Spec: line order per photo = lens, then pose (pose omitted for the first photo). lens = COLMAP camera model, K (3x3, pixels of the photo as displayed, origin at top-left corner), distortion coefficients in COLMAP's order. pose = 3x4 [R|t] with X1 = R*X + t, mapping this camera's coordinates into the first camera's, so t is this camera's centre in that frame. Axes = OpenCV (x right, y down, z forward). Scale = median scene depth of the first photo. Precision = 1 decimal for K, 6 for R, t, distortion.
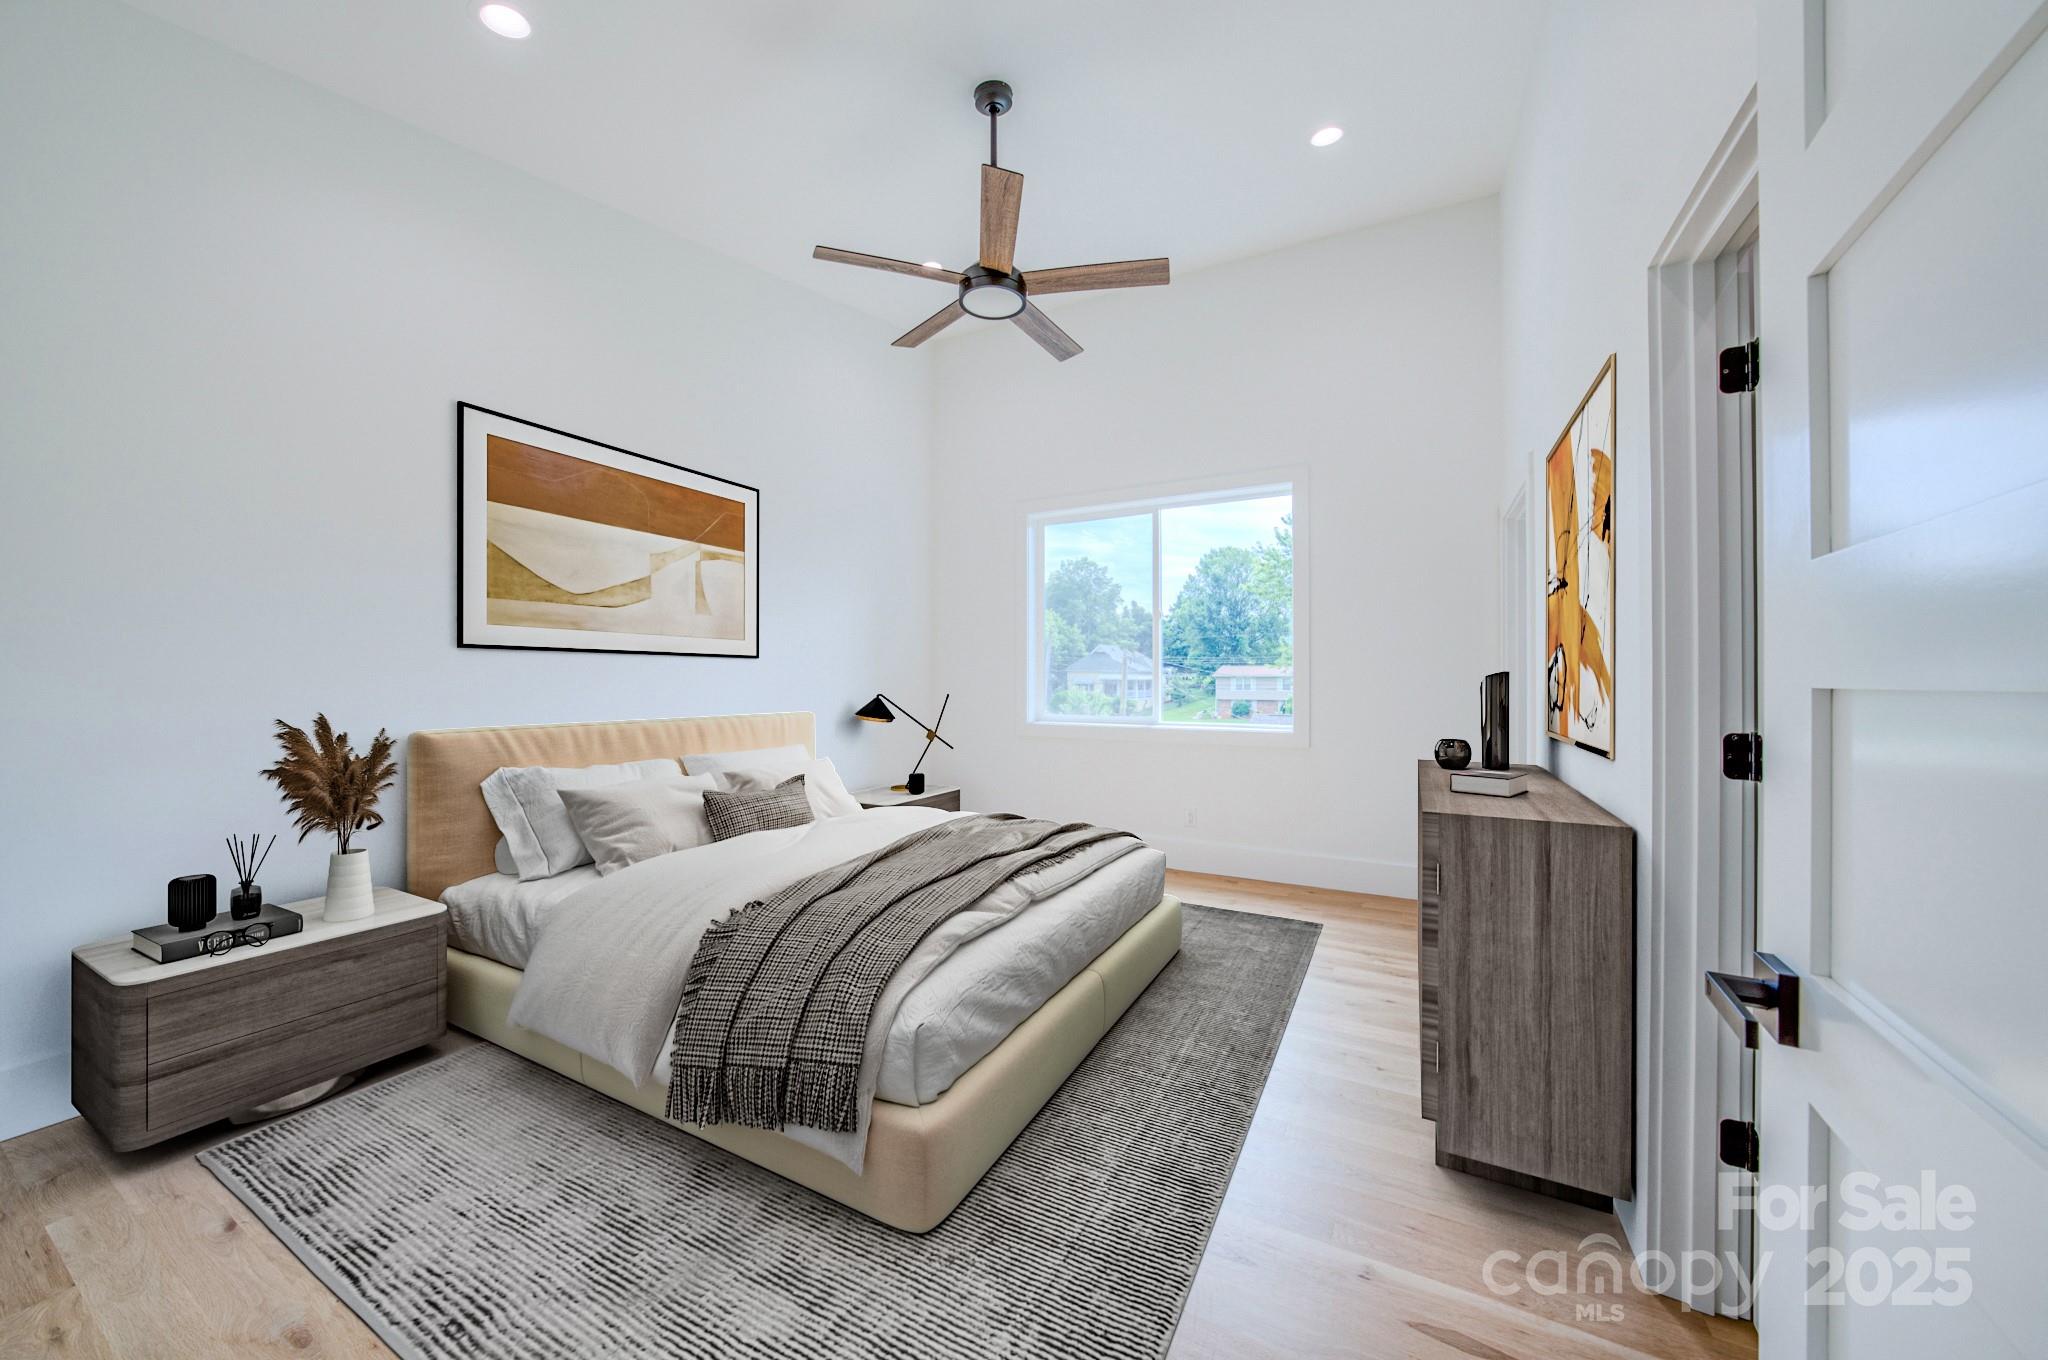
lens RADIAL K [[708.9, 0, 1031.2], [0, 708.9, 678.8], [0, 0, 1]] dist [-0.024333, 0.004424]
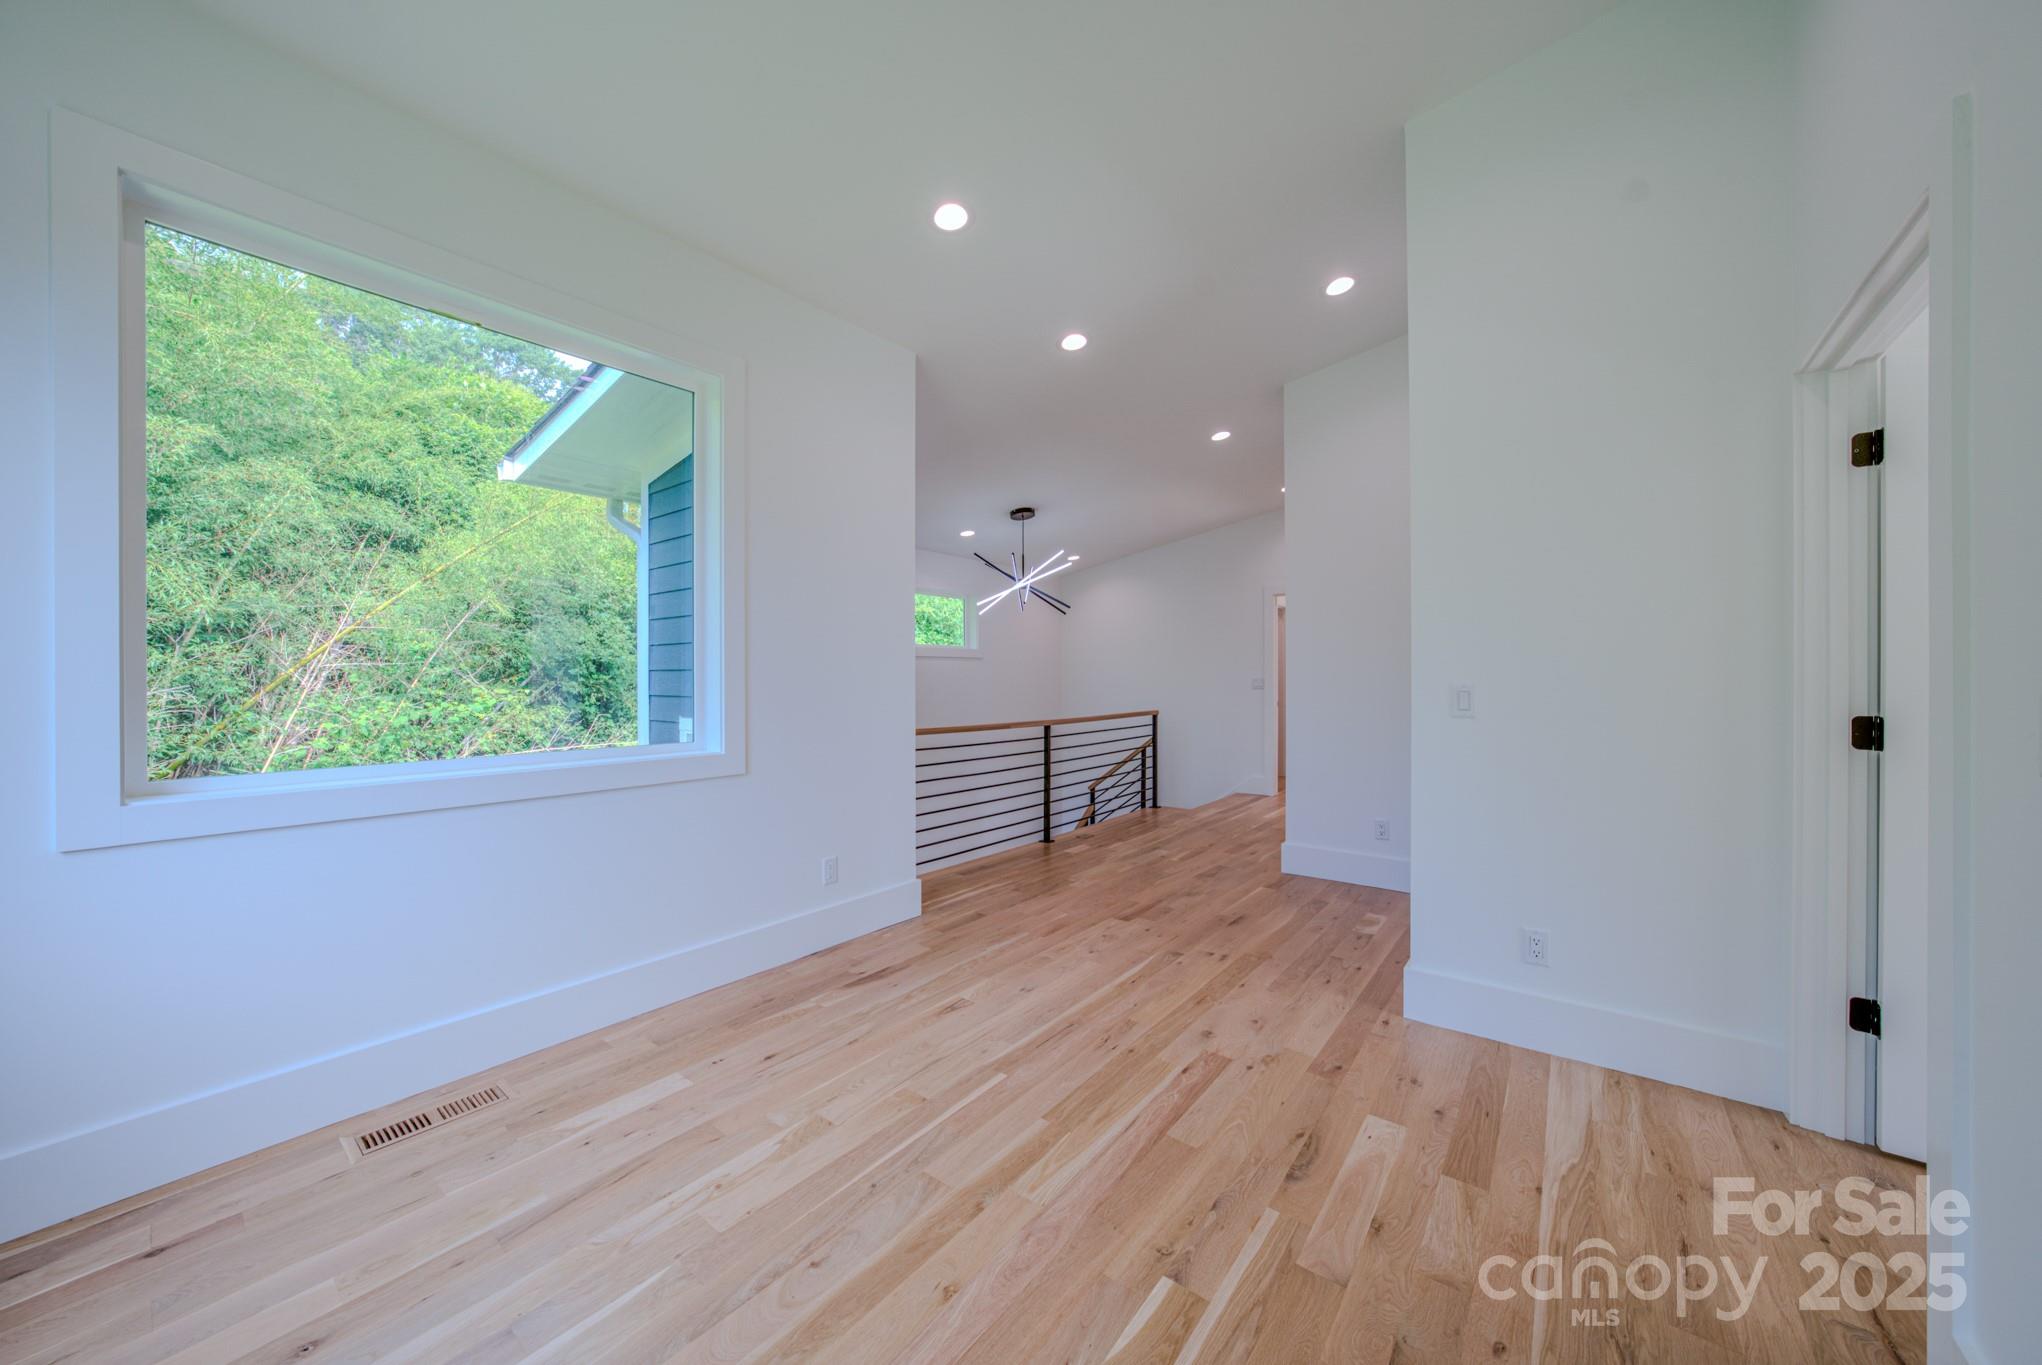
lens RADIAL K [[706.9, 0, 1021.1], [0, 706.9, 682.7], [0, 0, 1]] dist [-0.024333, 0.004424]
pose [[0.983978, -0.000913, -0.178289, -0.382746], [0.001839, 0.999986, 0.005031, 0.002862], [0.178282, -0.005279, 0.983965, -0.641023]]
